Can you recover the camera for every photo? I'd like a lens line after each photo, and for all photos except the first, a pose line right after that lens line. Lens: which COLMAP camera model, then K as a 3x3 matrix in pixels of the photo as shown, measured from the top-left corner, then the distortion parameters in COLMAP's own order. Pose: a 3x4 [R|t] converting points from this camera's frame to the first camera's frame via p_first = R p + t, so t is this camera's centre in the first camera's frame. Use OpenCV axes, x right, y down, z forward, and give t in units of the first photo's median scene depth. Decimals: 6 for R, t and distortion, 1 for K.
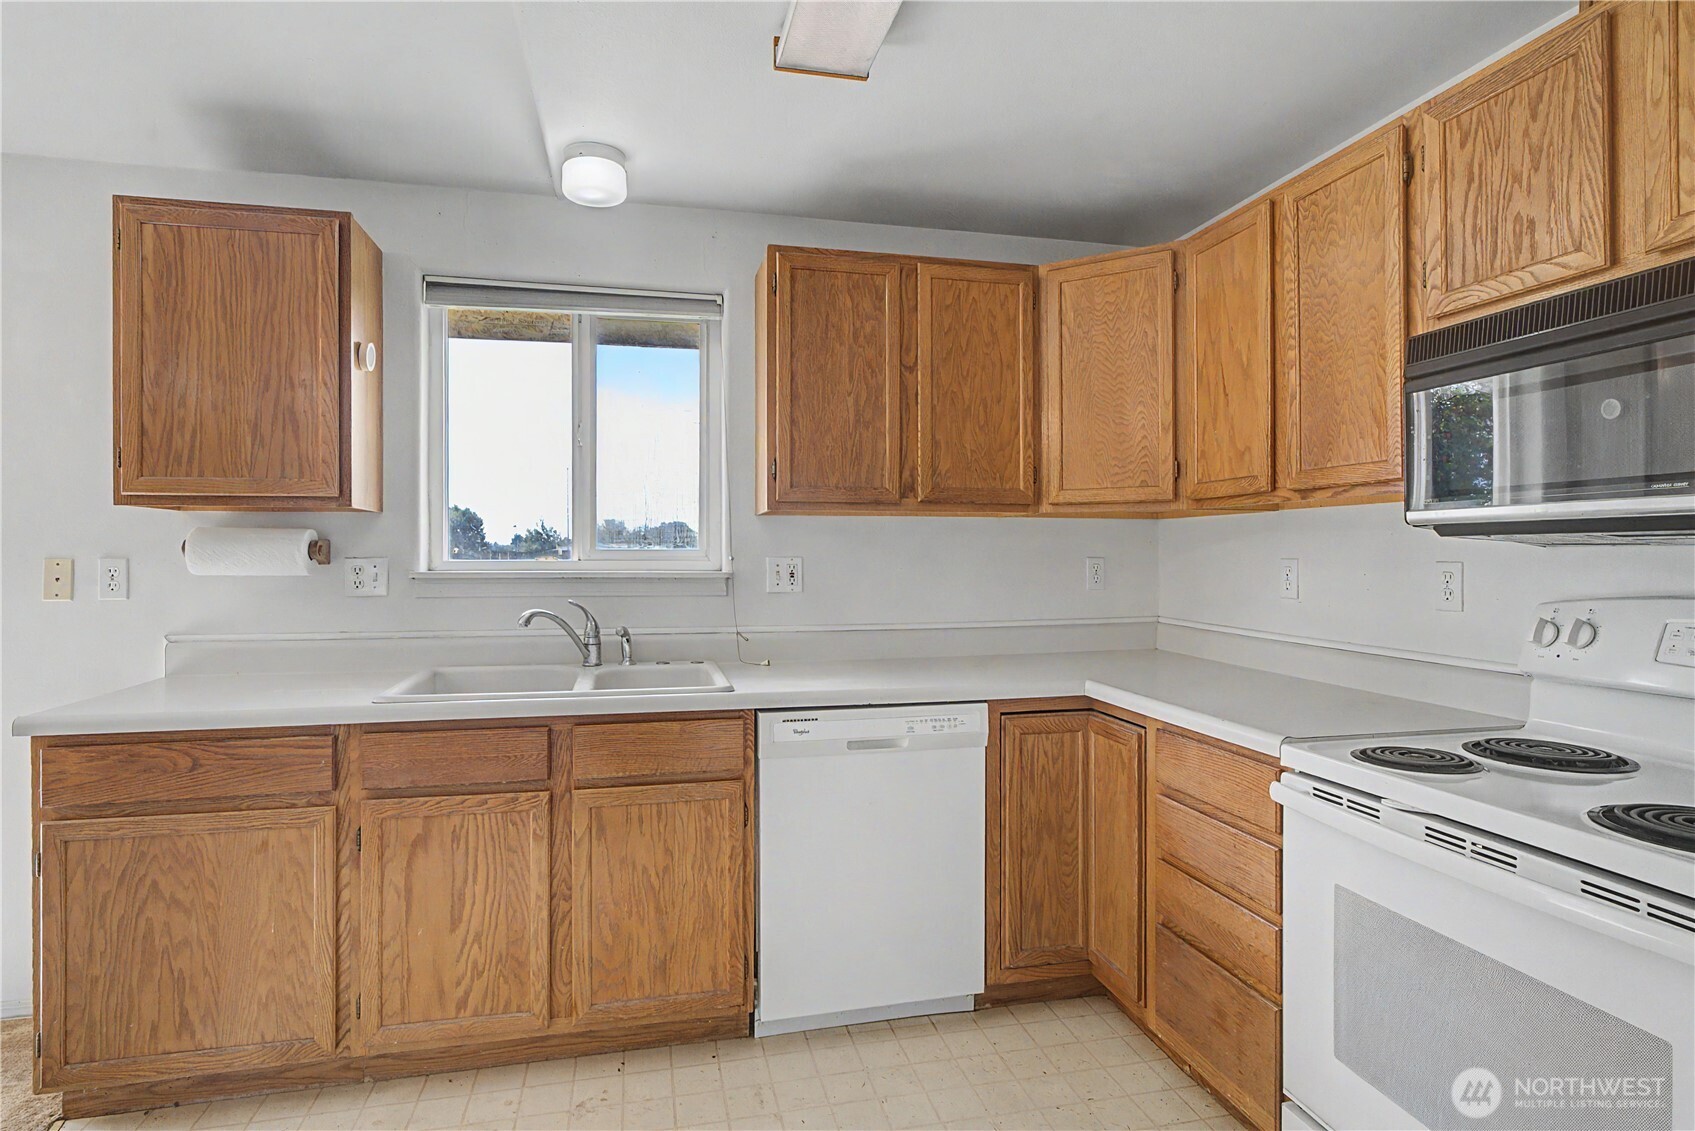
lens RADIAL K [[869.4, 0, 847.0], [0, 869.4, 547.4], [0, 0, 1]] dist [-0.008473, 0.001025]
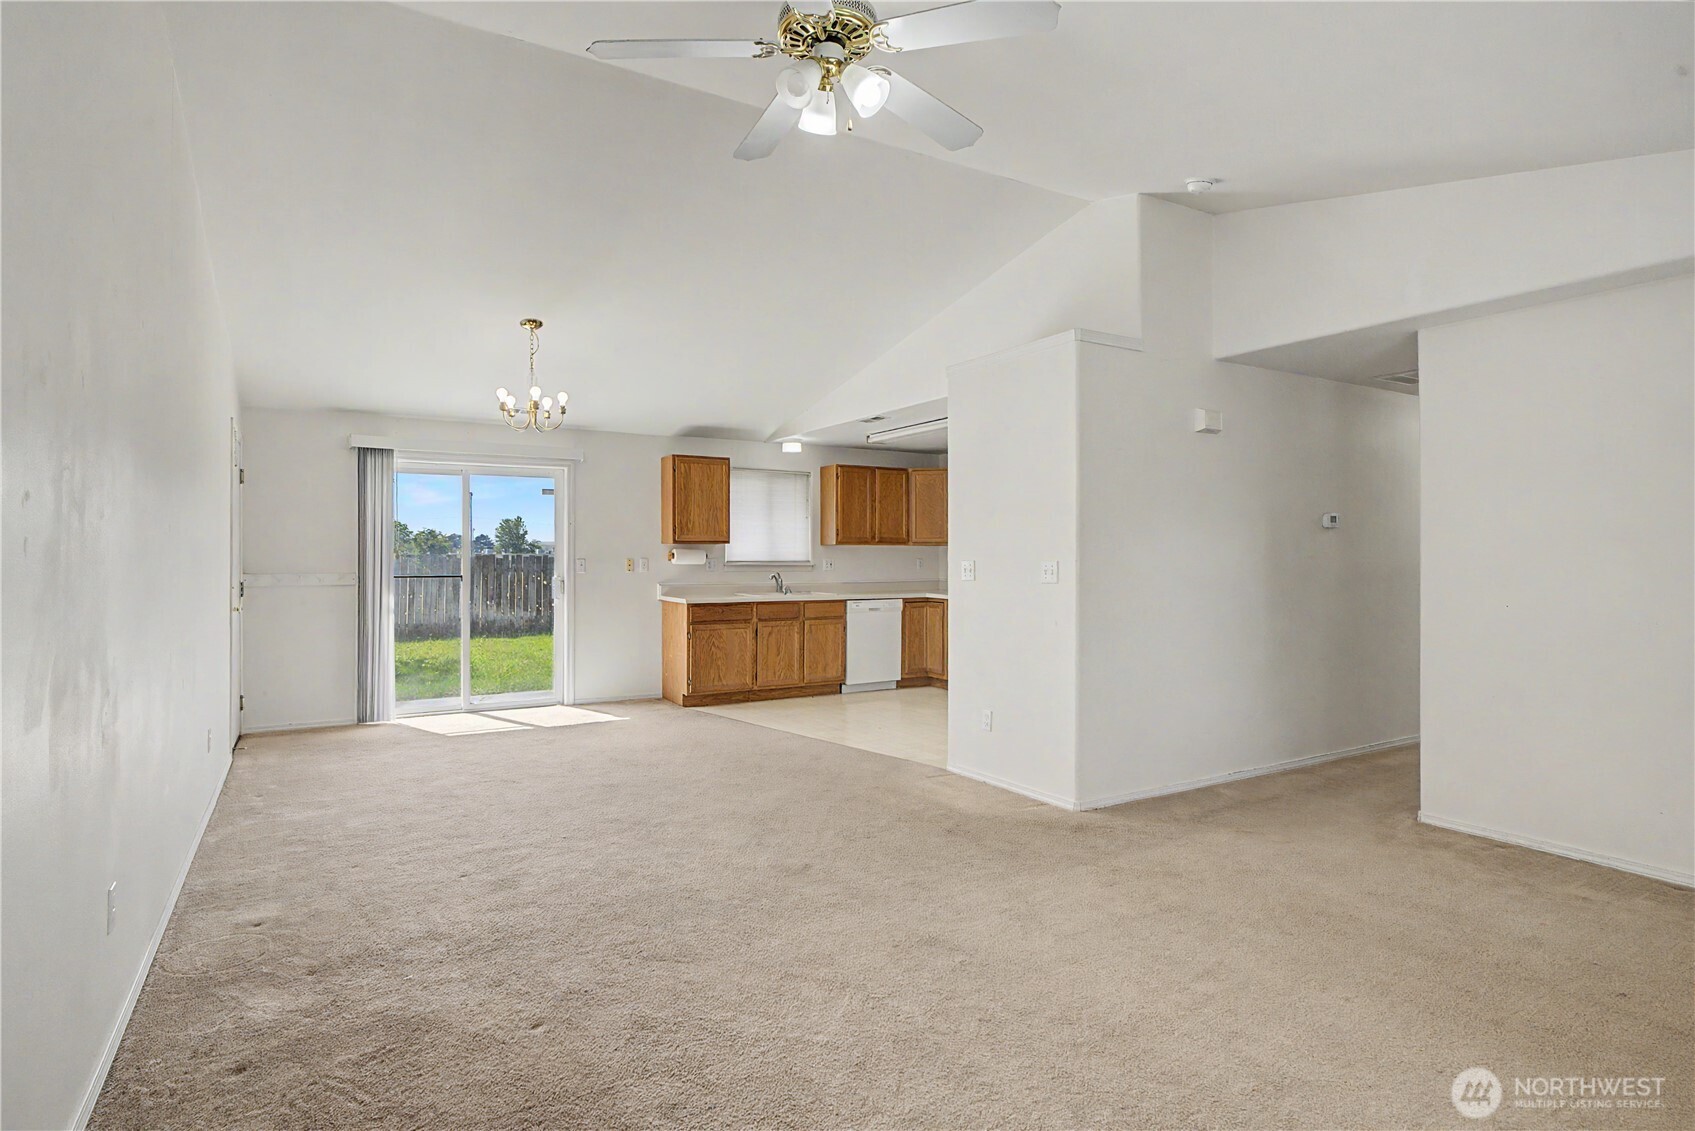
lens RADIAL K [[869.4, 0, 848.6], [0, 869.4, 554.7], [0, 0, 1]] dist [-0.008473, 0.001025]
pose [[0.951973, 0.001893, 0.306176, -1.261943], [-0.002653, 0.999994, 0.002065, -0.012218], [-0.306170, -0.002778, 0.951973, -2.589914]]
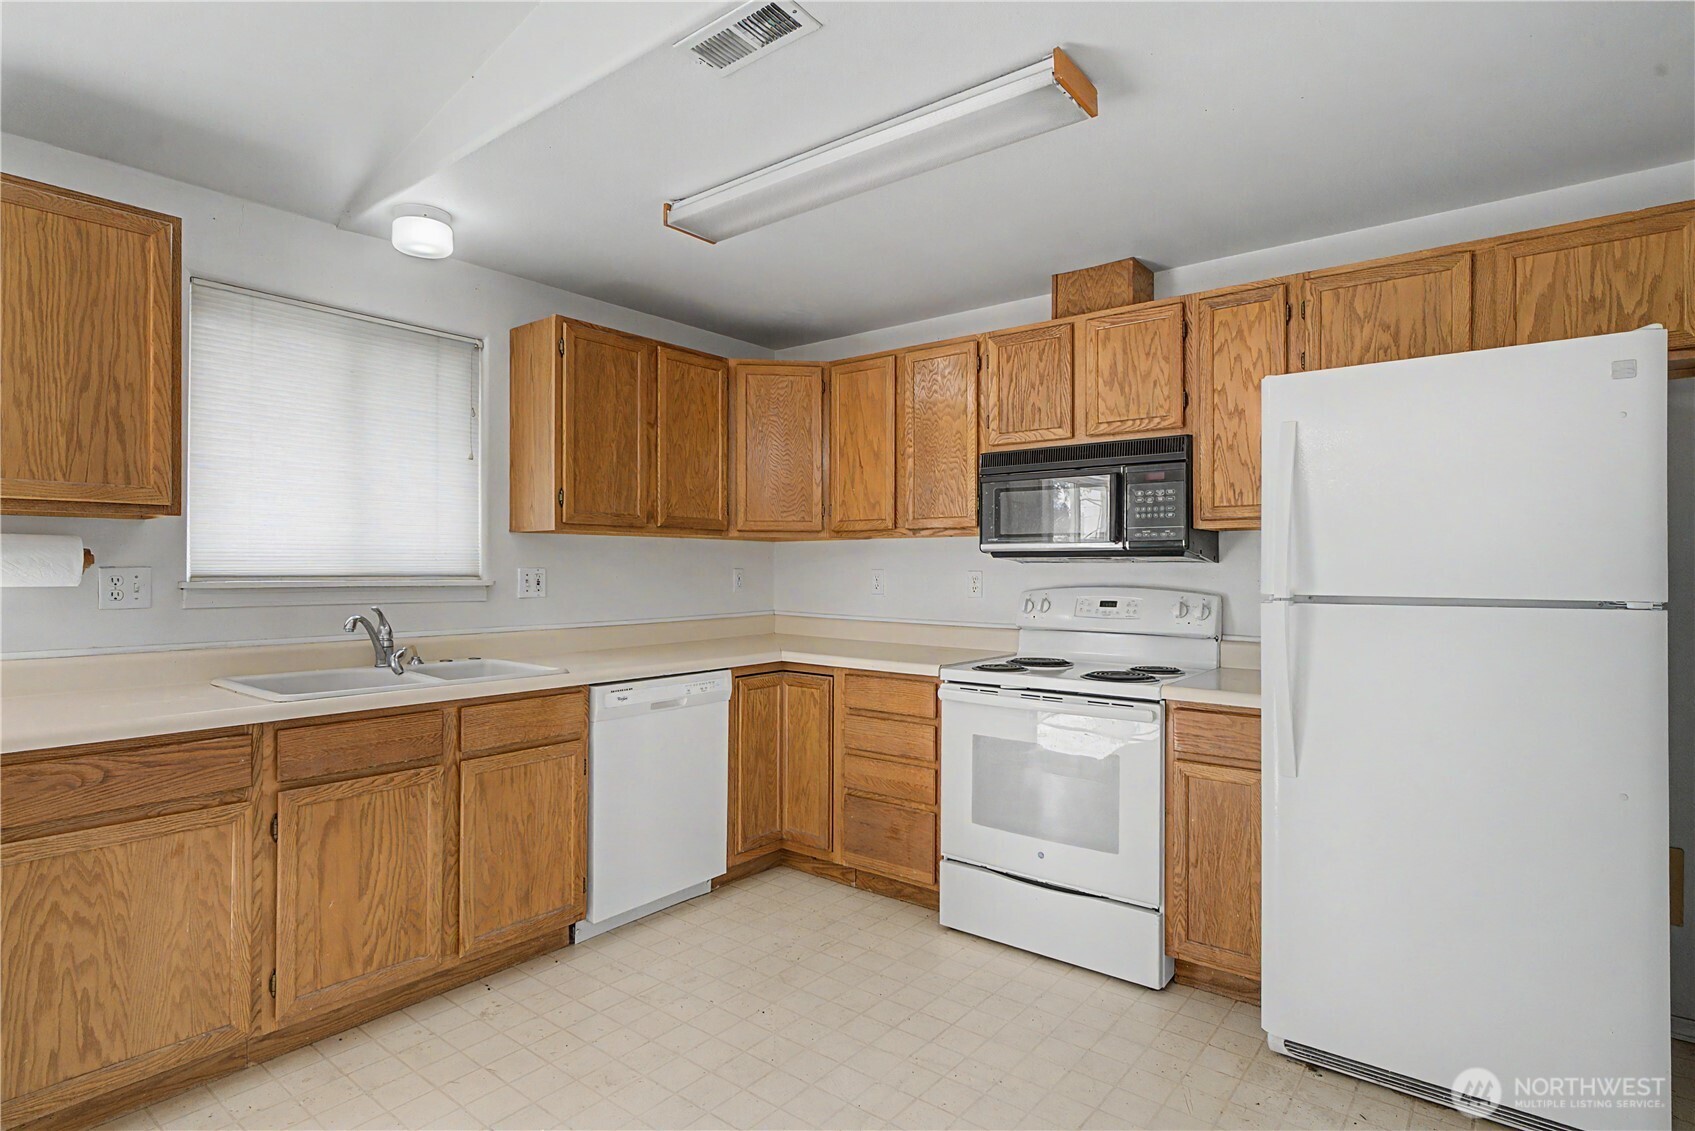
lens RADIAL K [[869.4, 0, 847.0], [0, 869.4, 561.8], [0, 0, 1]] dist [-0.008473, 0.001025]
pose [[0.784115, 0.006473, 0.620582, -0.629129], [-0.006968, 0.999974, -0.001627, 0.001977], [-0.620576, -0.003049, 0.784140, -0.263233]]
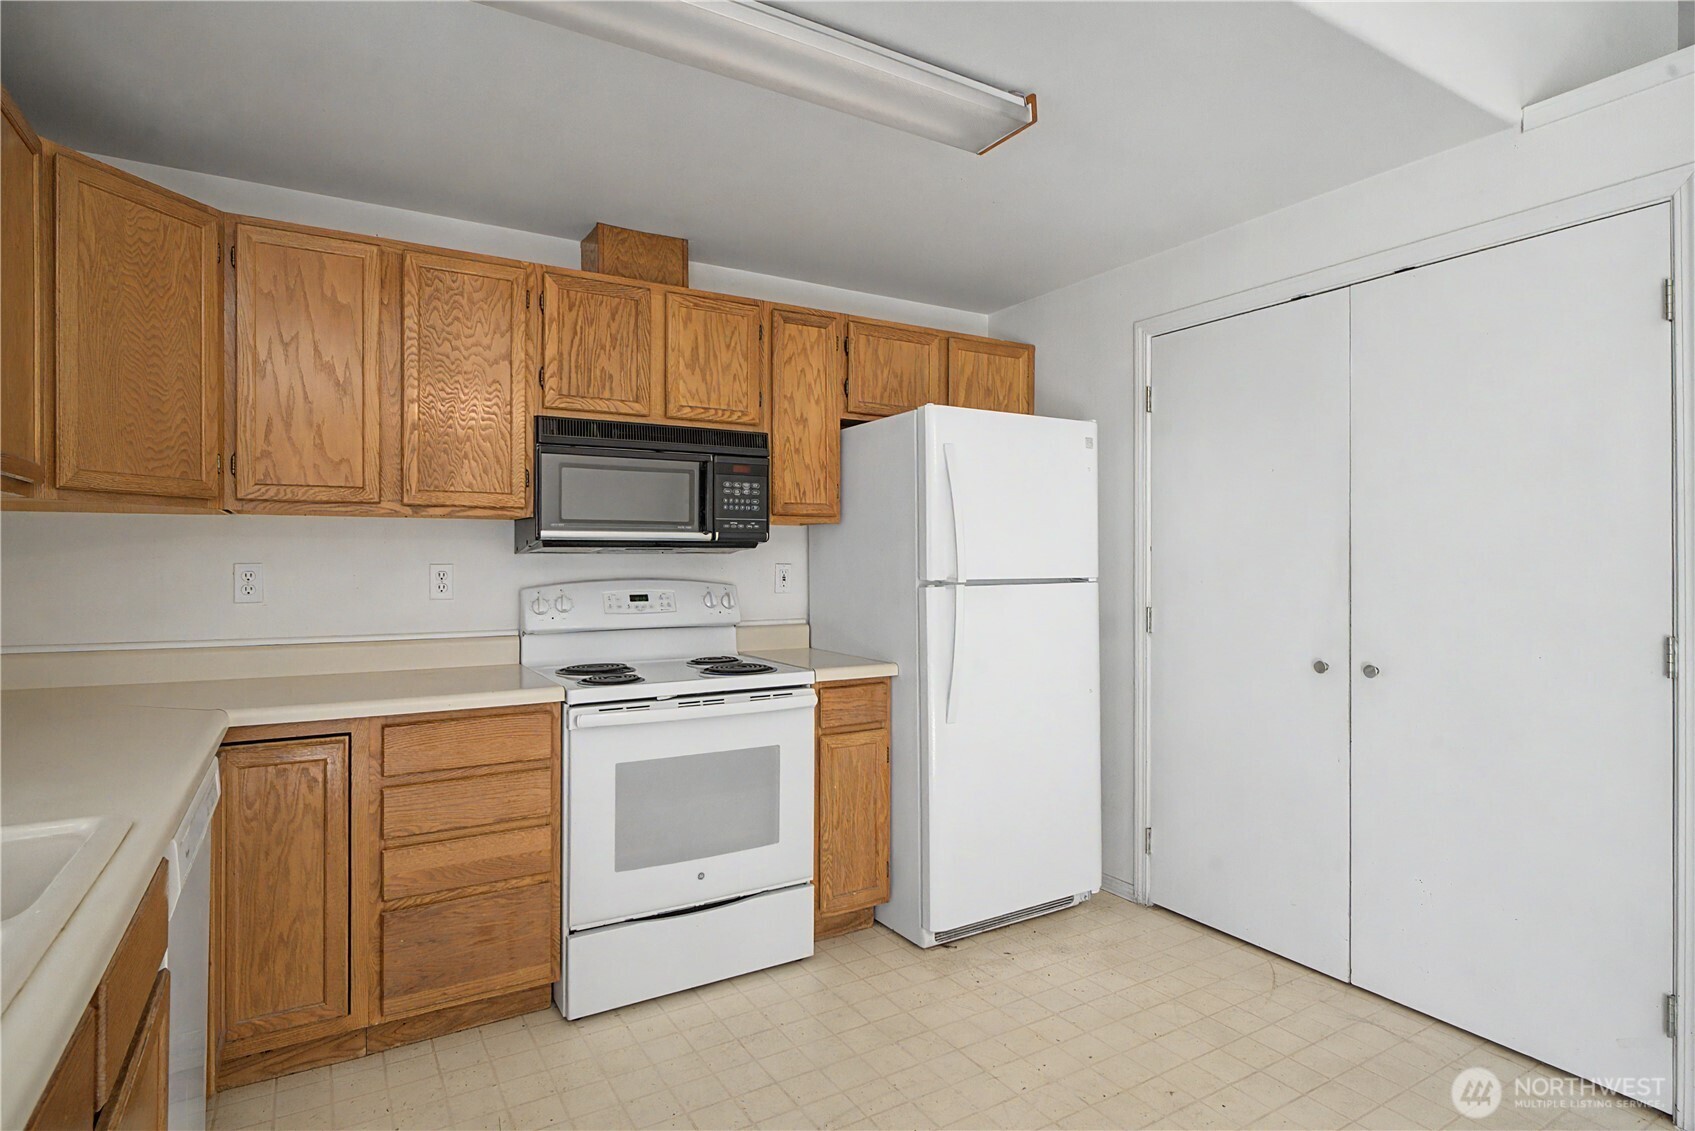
lens RADIAL K [[869.4, 0, 836.6], [0, 869.4, 560.2], [0, 0, 1]] dist [-0.008473, 0.001025]
pose [[-0.299232, 0.000452, 0.954180, -0.776673], [-0.003435, 0.999993, -0.001551, 0.009336], [-0.954174, -0.003741, -0.299228, 0.773943]]
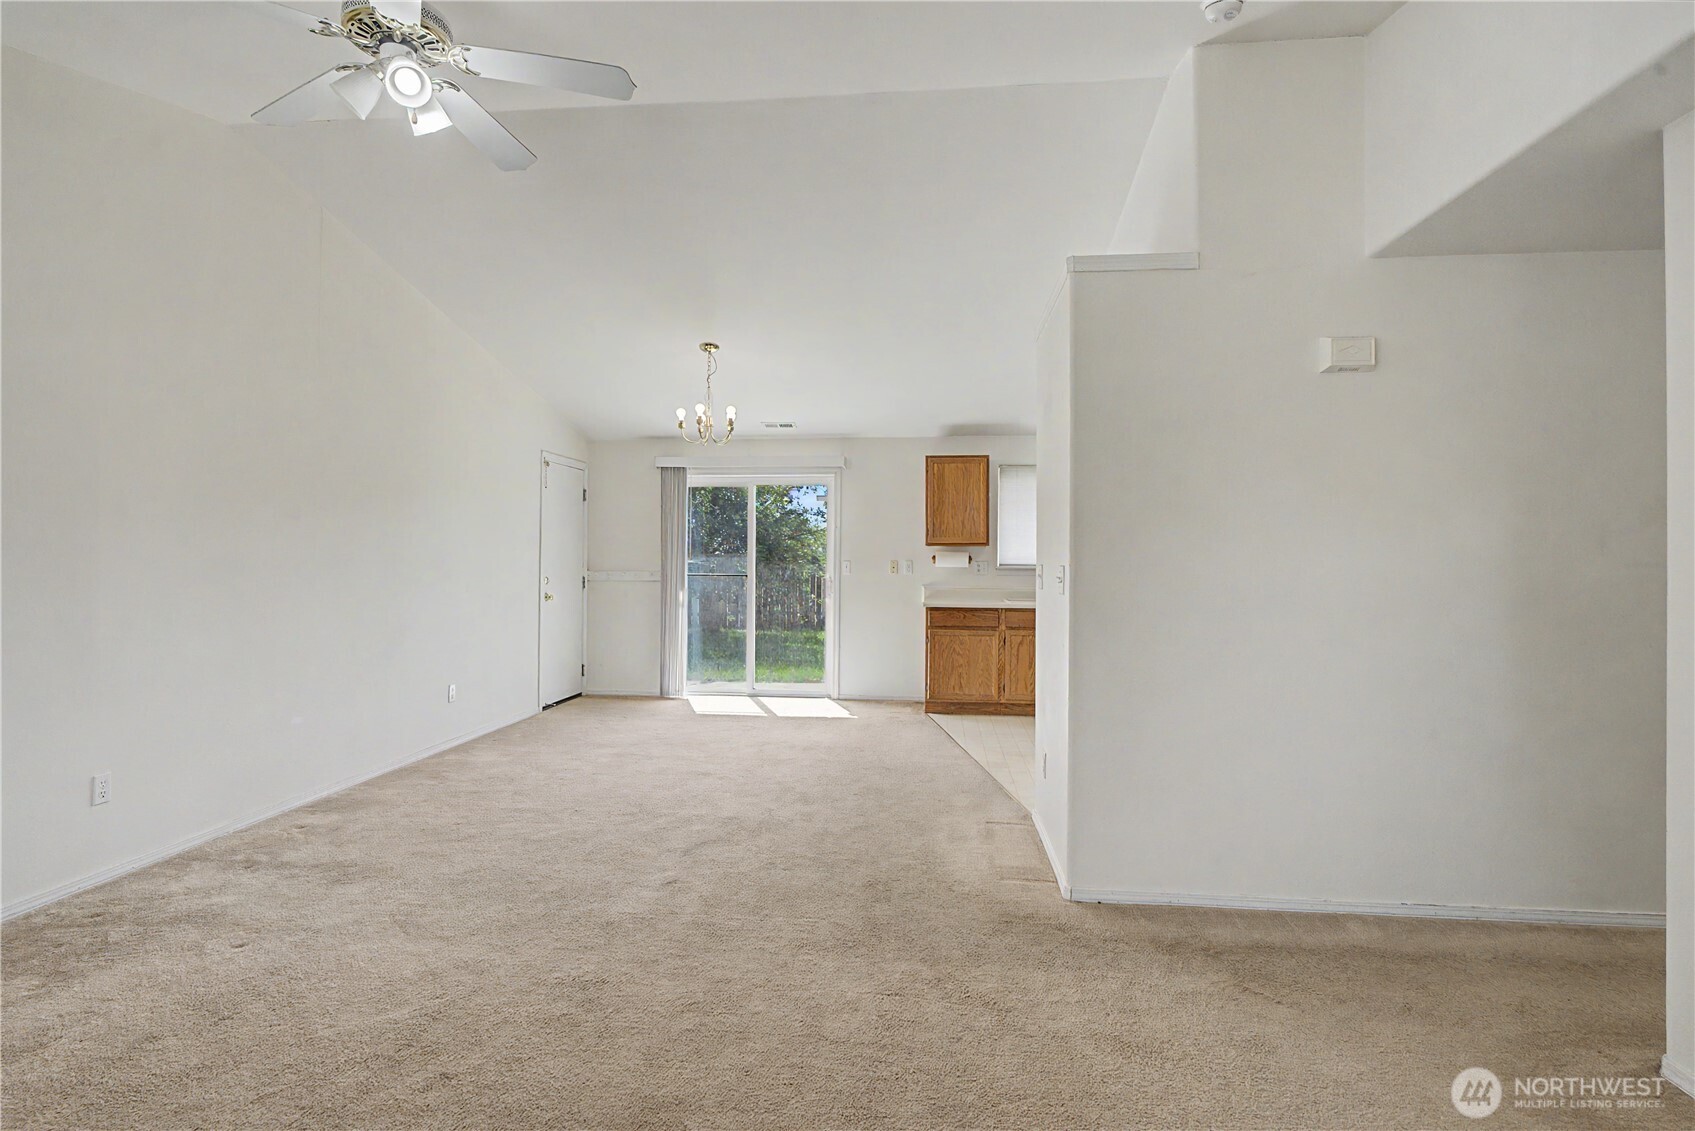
lens RADIAL K [[869.4, 0, 863.7], [0, 869.4, 549.6], [0, 0, 1]] dist [-0.008473, 0.001025]
pose [[0.948423, 0.002252, -0.316998, 0.014264], [-0.003994, 0.999980, -0.004844, -0.015058], [0.316981, 0.005860, 0.948414, -2.382197]]
